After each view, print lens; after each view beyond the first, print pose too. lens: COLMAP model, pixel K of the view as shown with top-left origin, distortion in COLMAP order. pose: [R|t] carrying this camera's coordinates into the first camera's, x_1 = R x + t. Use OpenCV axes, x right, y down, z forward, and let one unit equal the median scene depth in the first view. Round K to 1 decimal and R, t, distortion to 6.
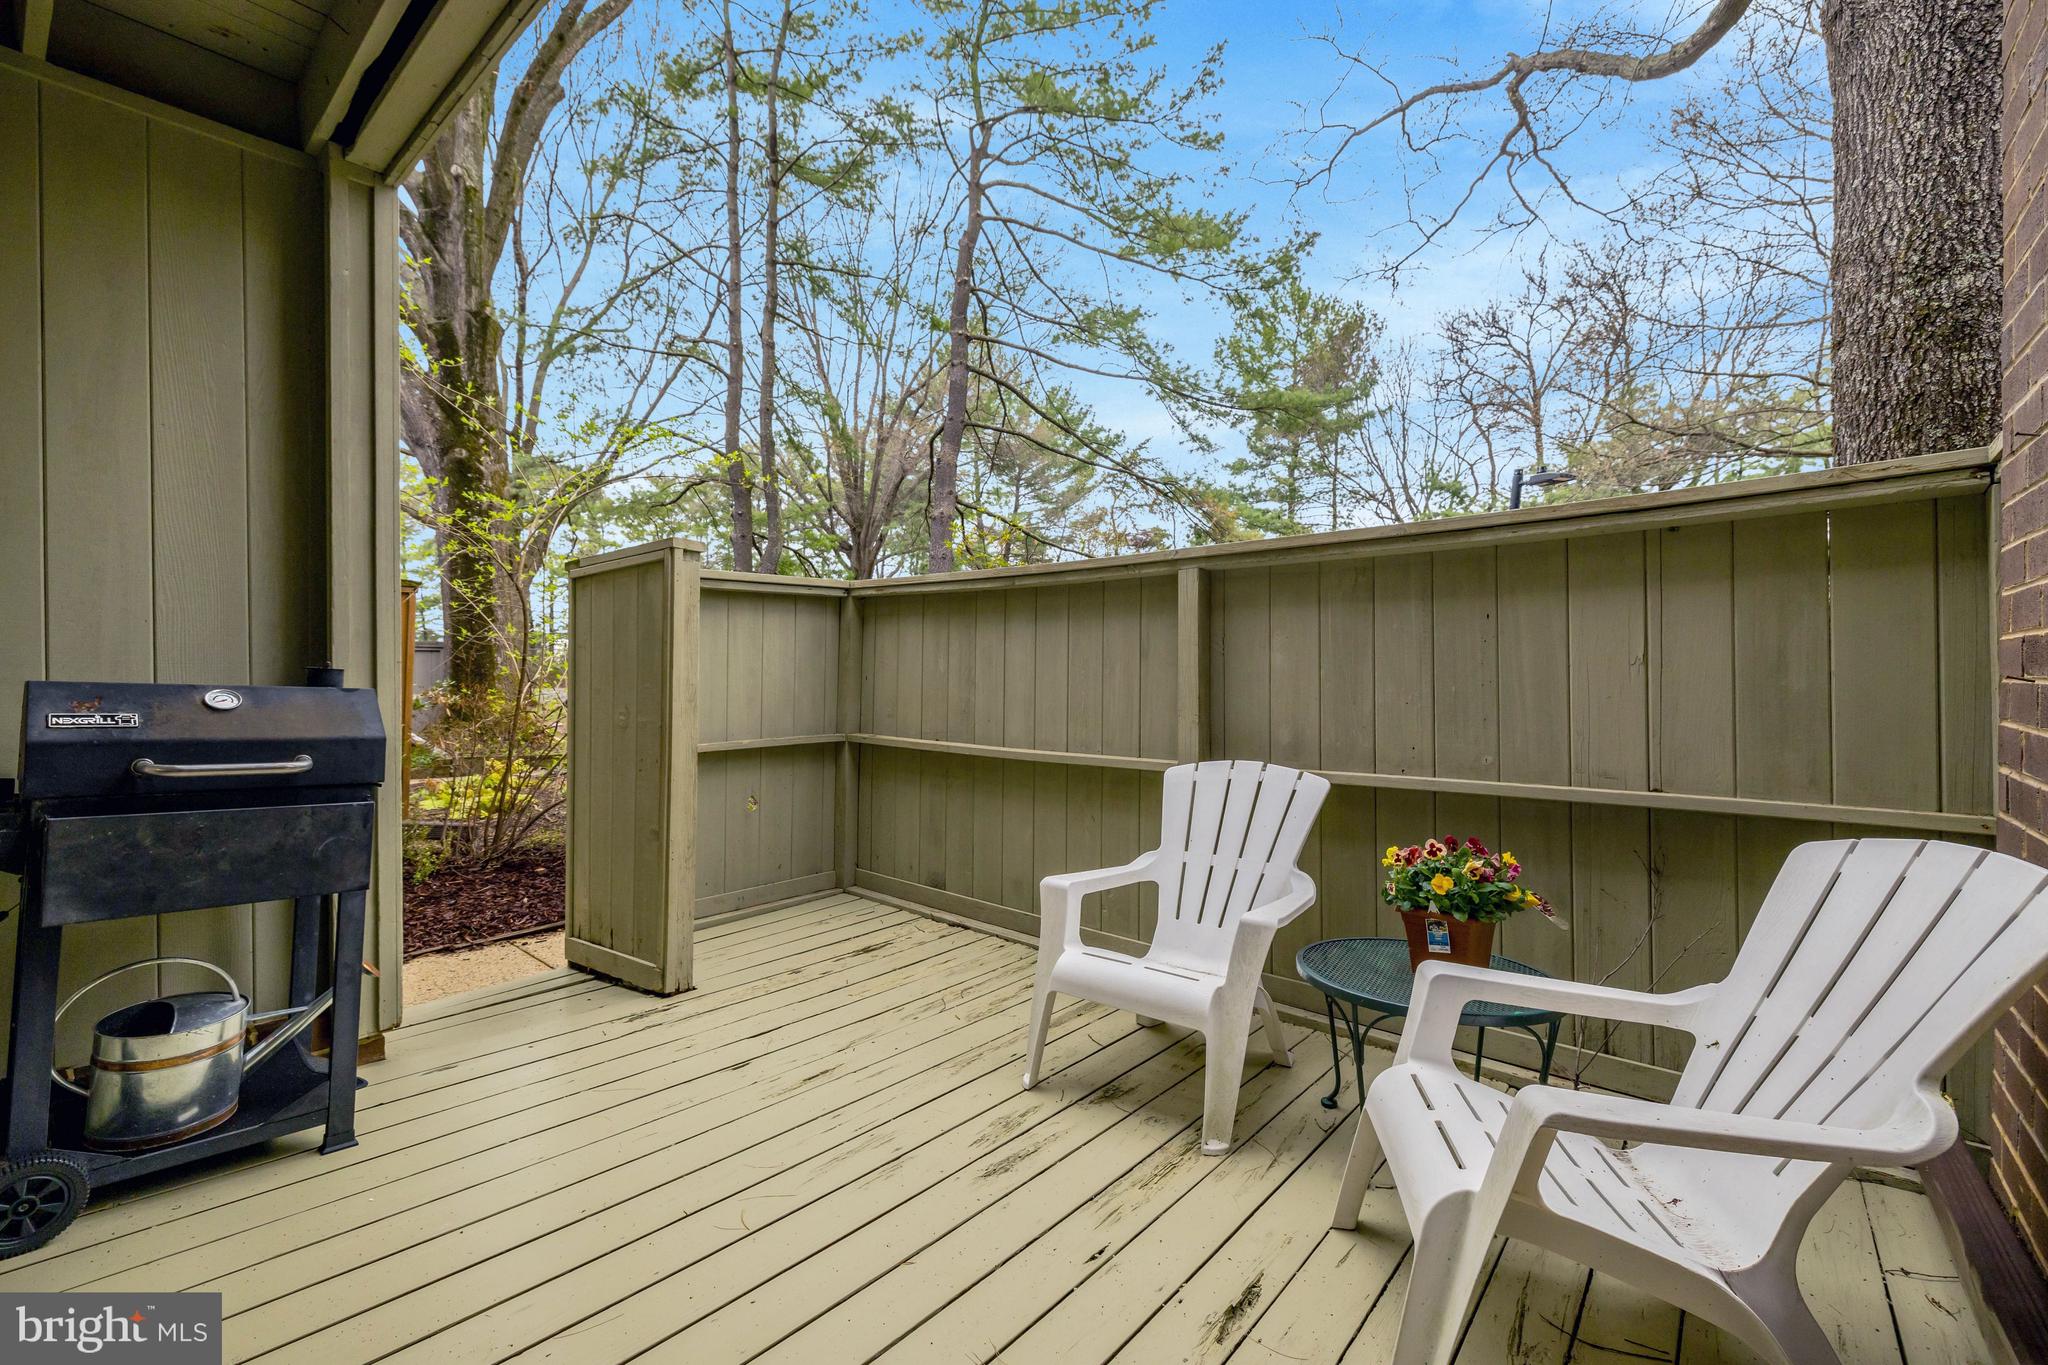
lens RADIAL K [[871.4, 0, 1017.1], [0, 871.4, 678.0], [0, 0, 1]] dist [0.004460, -0.000015]
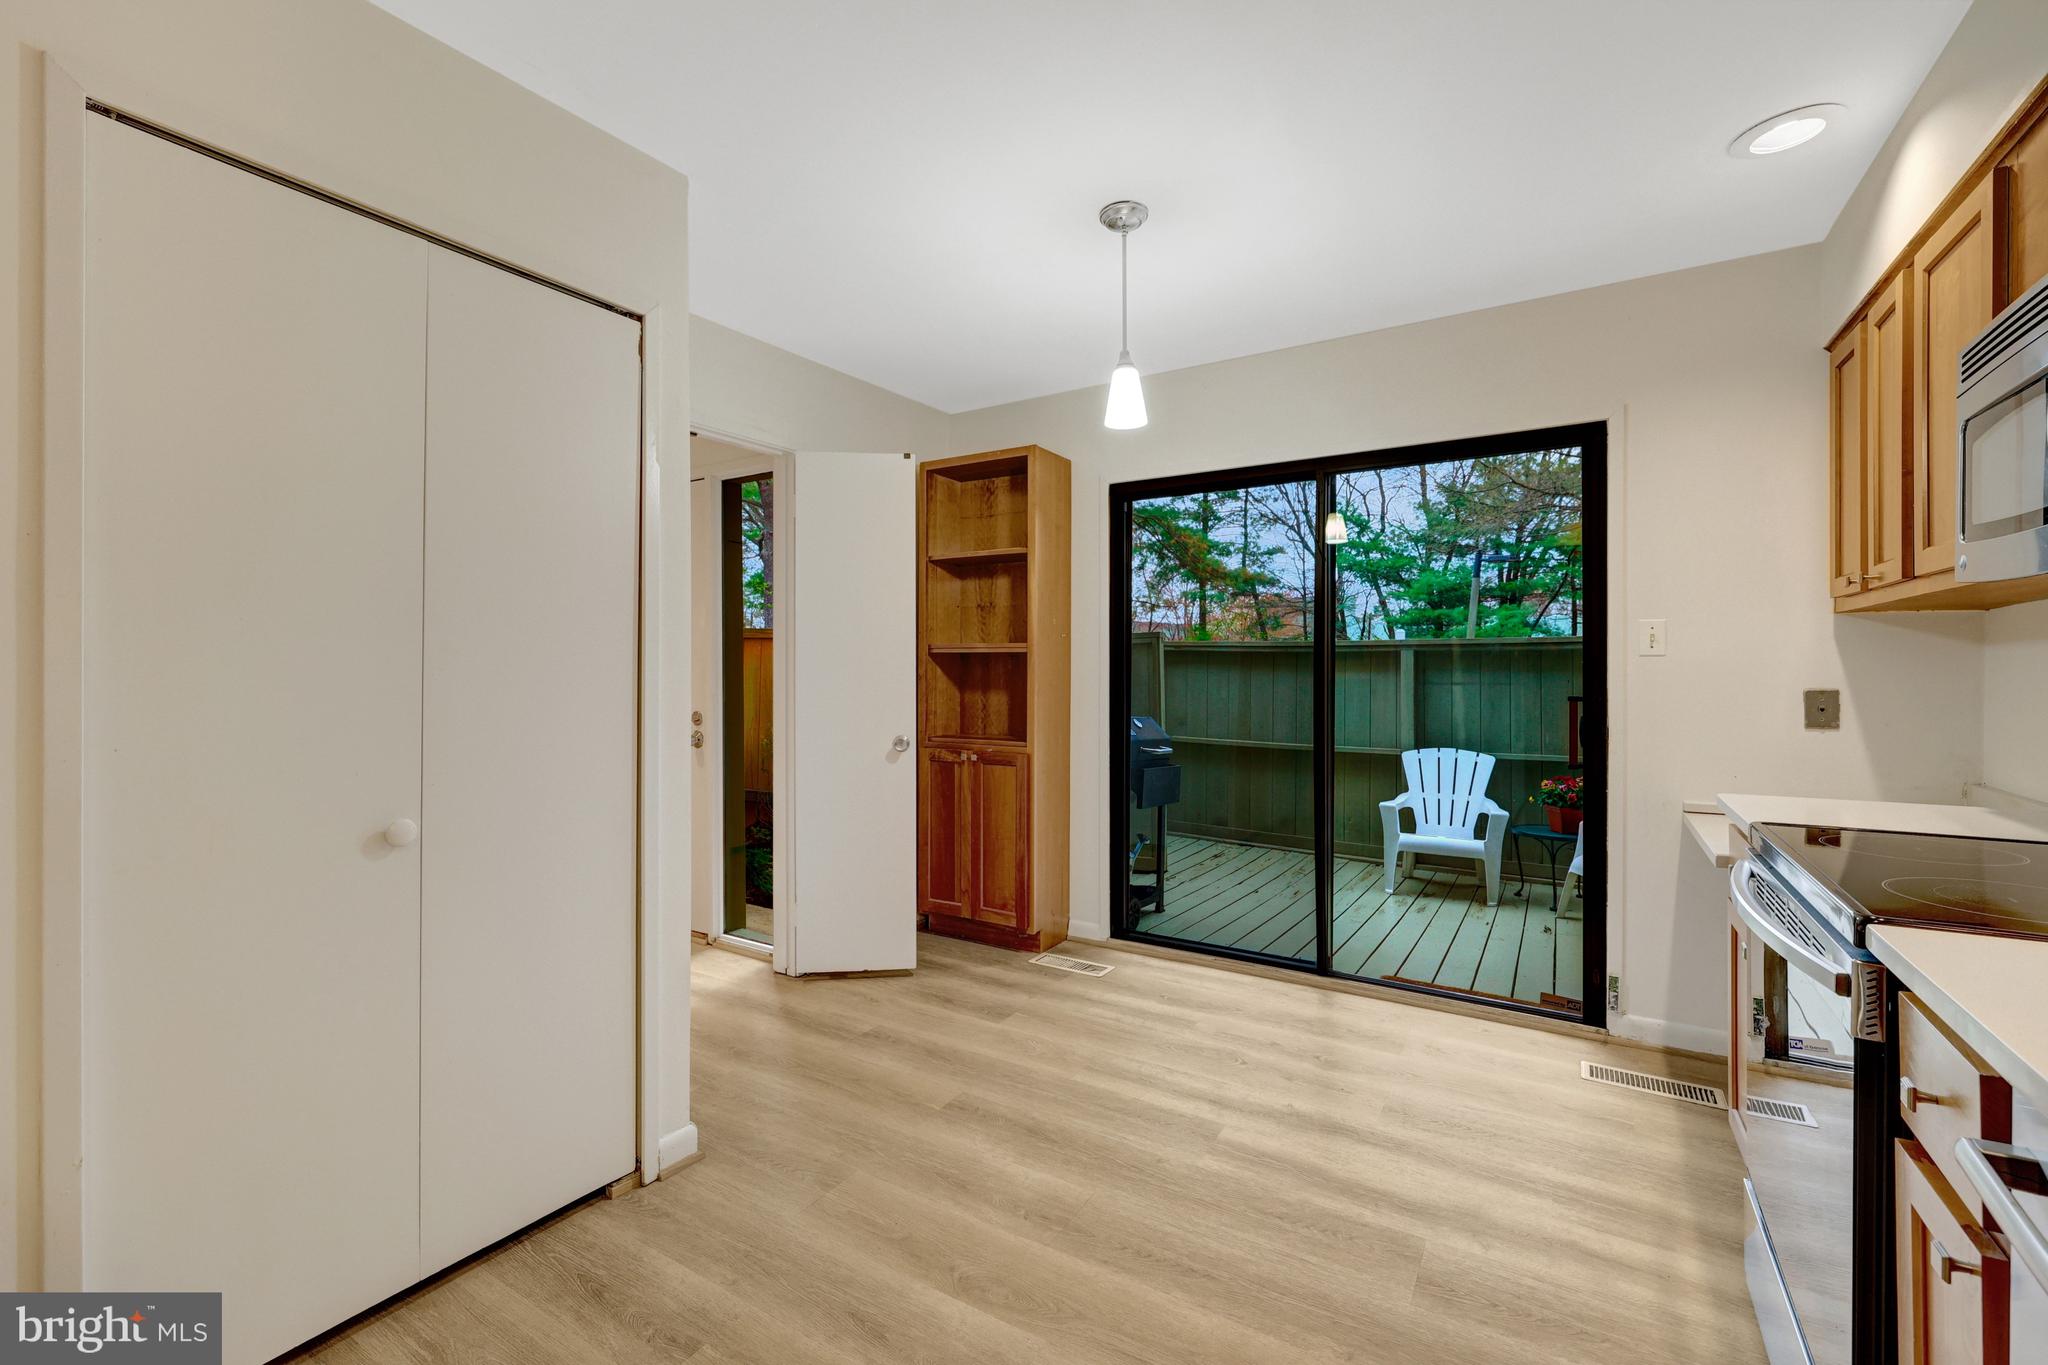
lens RADIAL K [[871.4, 0, 1028.3], [0, 871.4, 677.1], [0, 0, 1]] dist [0.004460, -0.000015]
pose [[0.990137, 0.004808, 0.140018, -0.919293], [-0.004729, 0.999988, -0.000893, -0.059996], [-0.140021, 0.000222, 0.990148, -0.805617]]
